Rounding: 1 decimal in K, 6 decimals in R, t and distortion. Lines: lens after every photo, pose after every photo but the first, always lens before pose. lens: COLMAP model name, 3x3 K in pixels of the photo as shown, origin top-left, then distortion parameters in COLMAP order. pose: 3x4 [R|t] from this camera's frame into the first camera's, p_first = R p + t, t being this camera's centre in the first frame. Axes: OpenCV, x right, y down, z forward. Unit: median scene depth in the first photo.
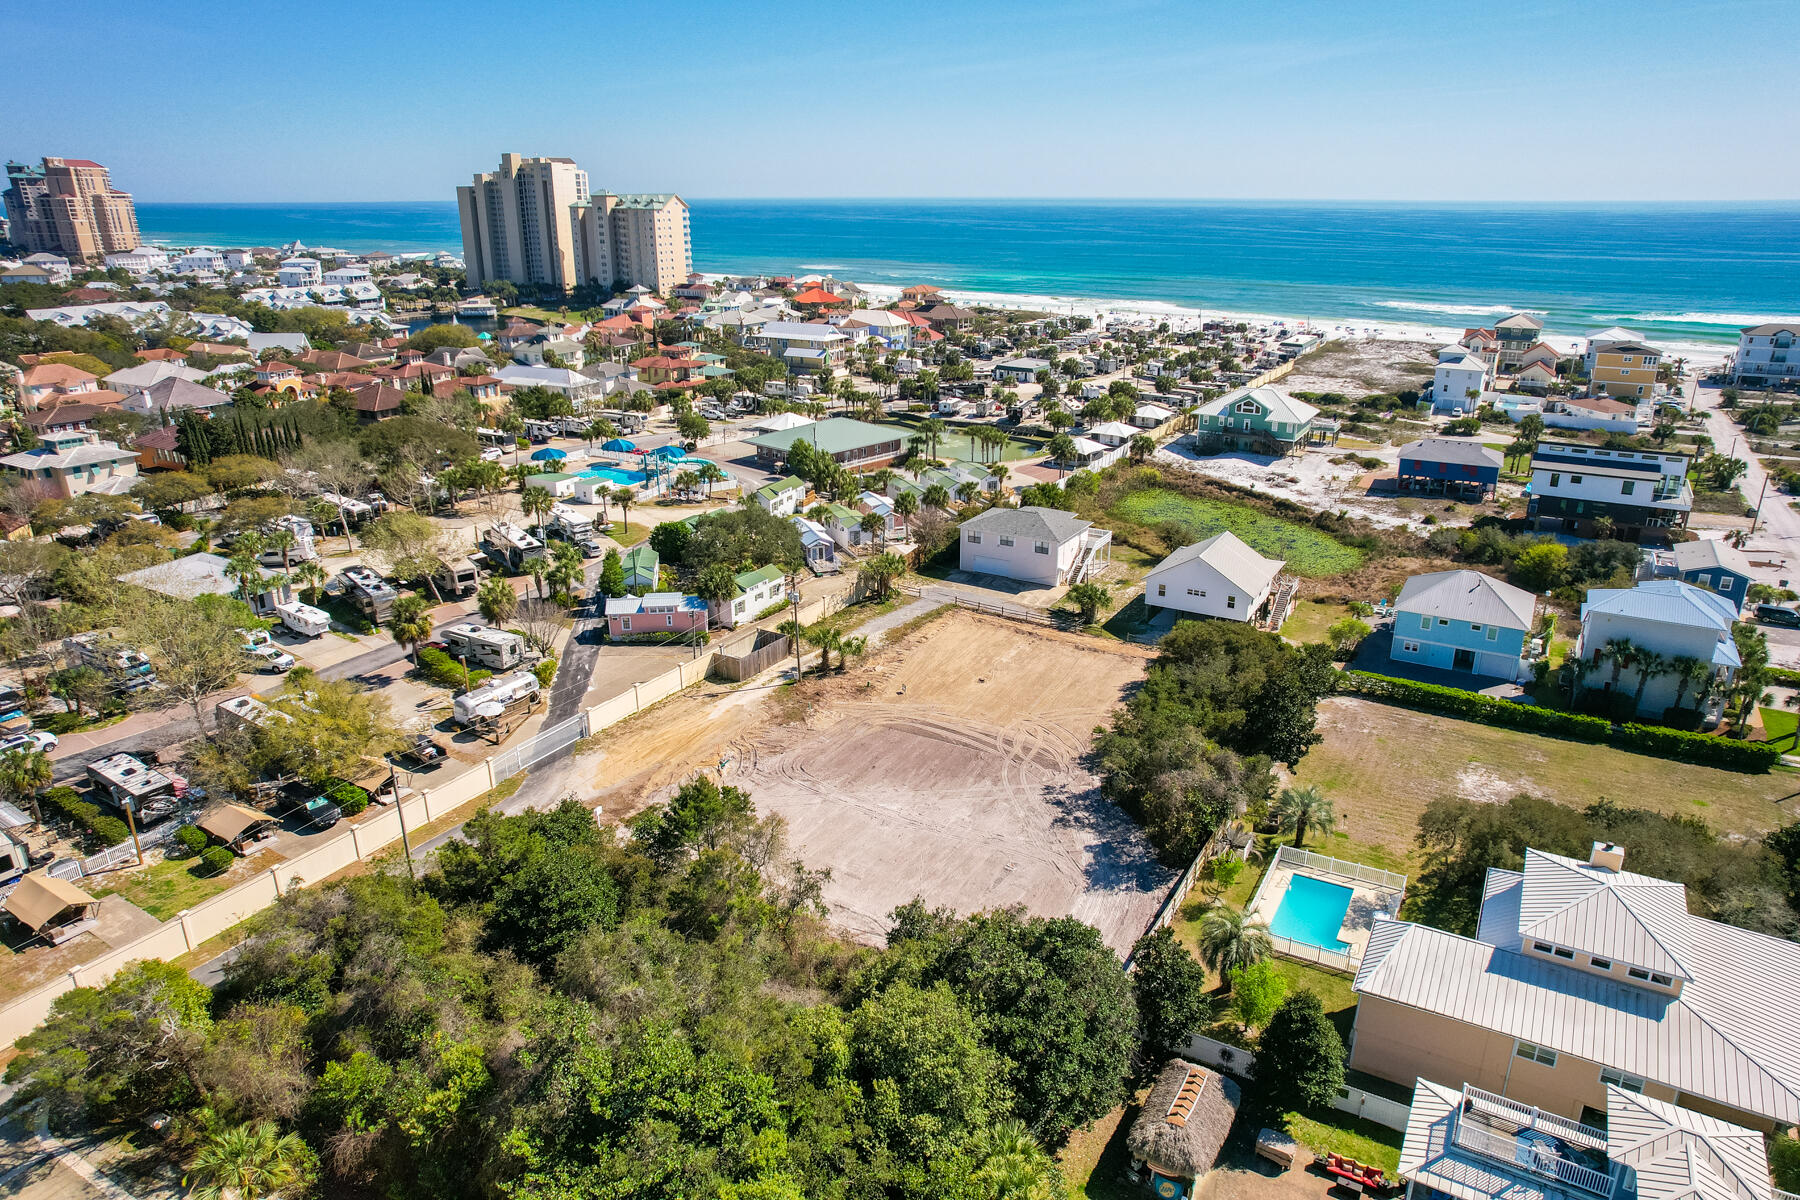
lens RADIAL K [[1151.8, 0, 899.8], [0, 1151.8, 594.4], [0, 0, 1]] dist [-0.075435, 0.066040]
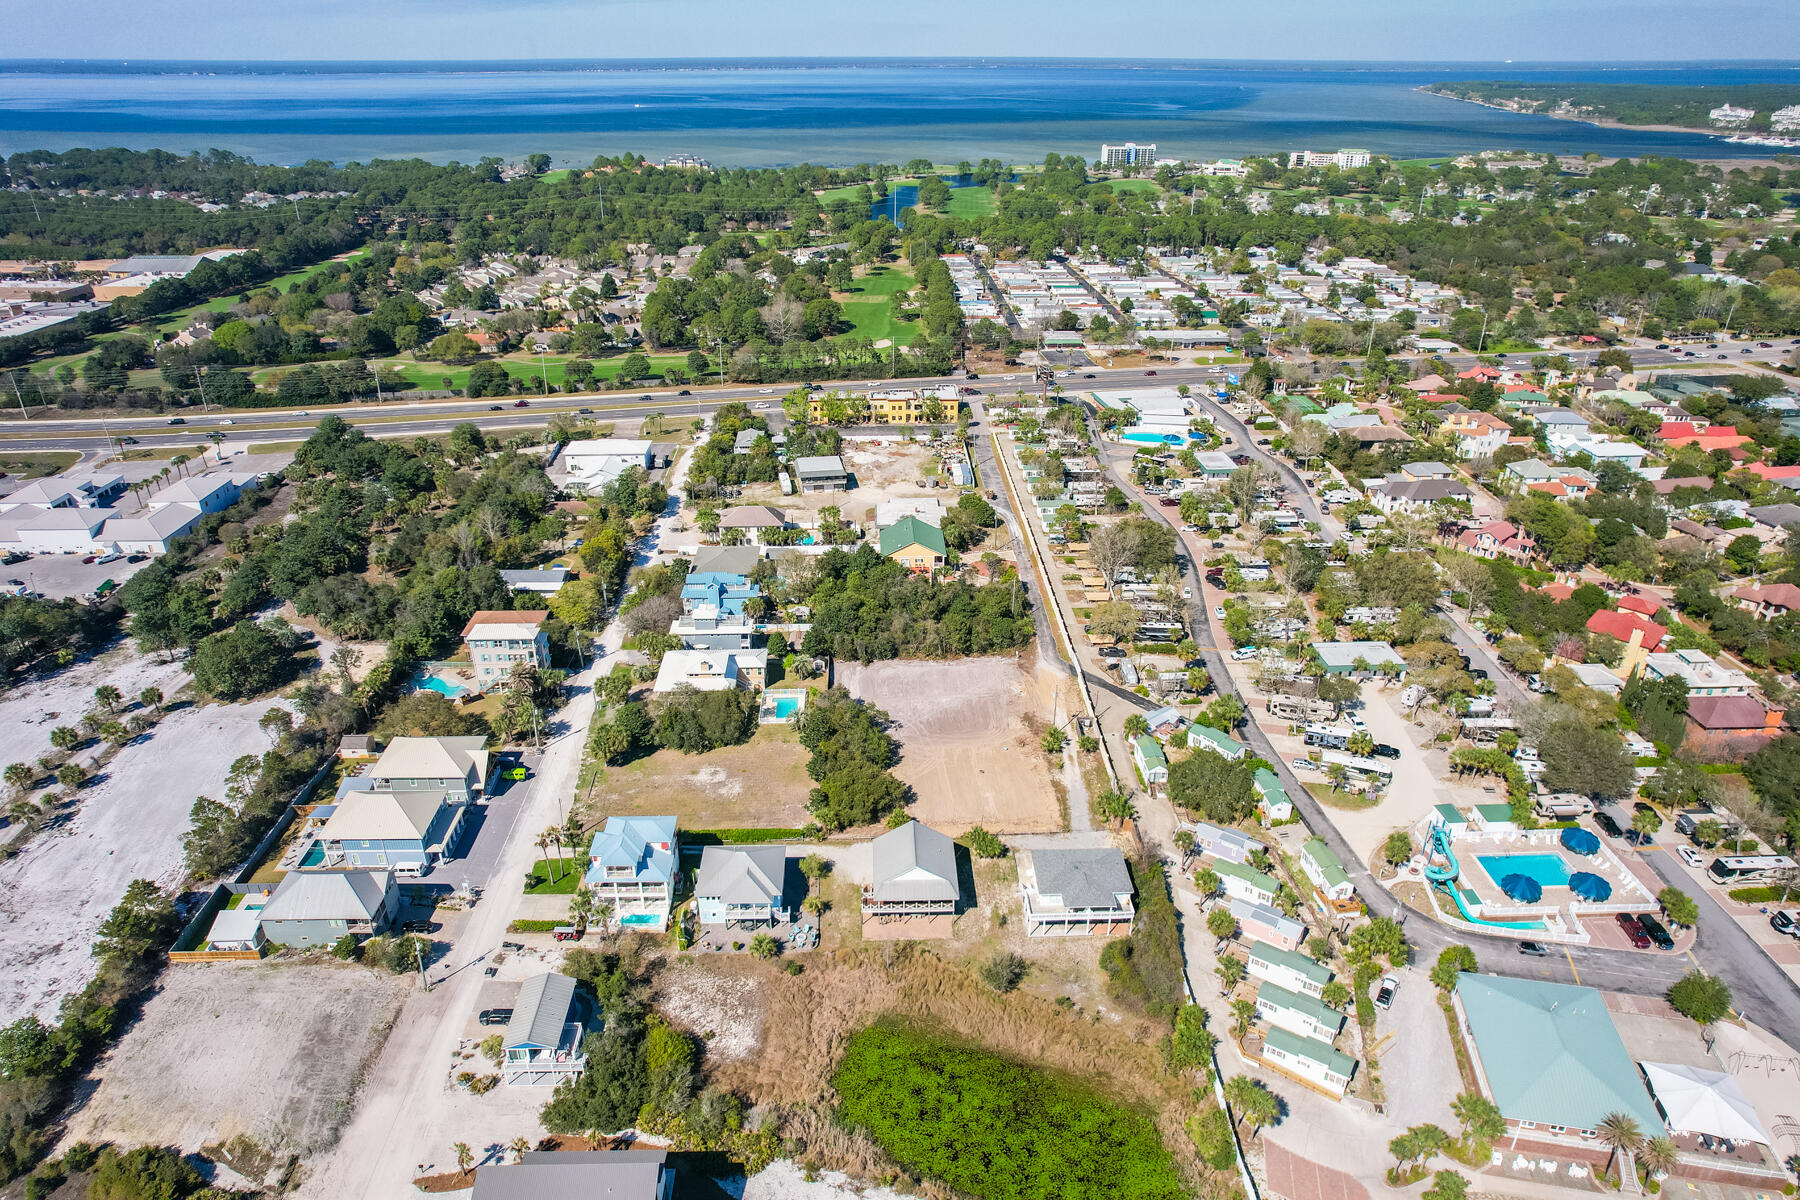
lens RADIAL K [[1151.8, 0, 898.1], [0, 1151.8, 593.0], [0, 0, 1]] dist [-0.075435, 0.066040]
pose [[-0.847132, 0.229250, -0.479387, 0.829332], [-0.173444, 0.733451, 0.657242, -1.094151], [0.502280, 0.639917, -0.581568, 1.504258]]
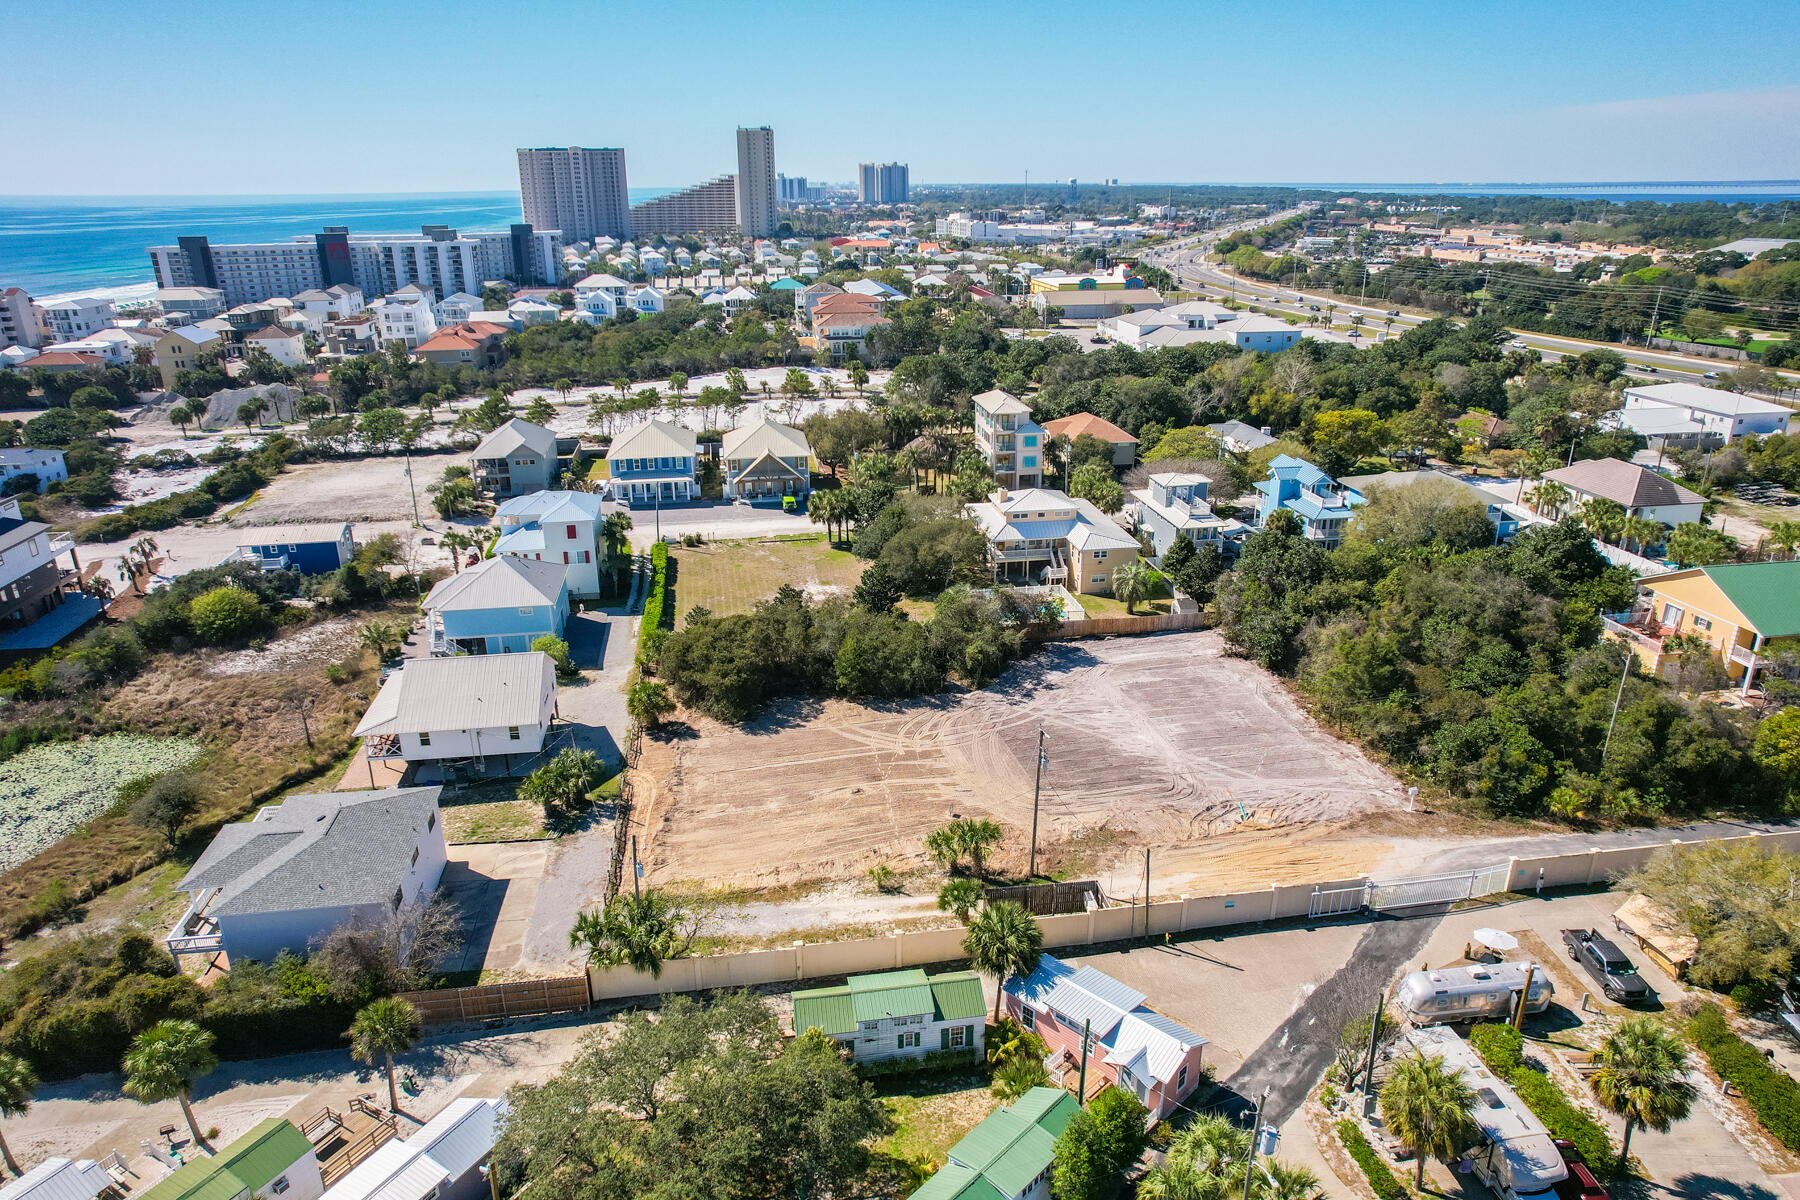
lens RADIAL K [[1151.8, 0, 899.3], [0, 1151.8, 589.8], [0, 0, 1]] dist [-0.075435, 0.066040]
pose [[-0.631187, -0.254034, 0.732851, -0.414648], [0.263887, 0.818147, 0.510881, -0.366752], [-0.729361, 0.515851, -0.449367, 1.046624]]
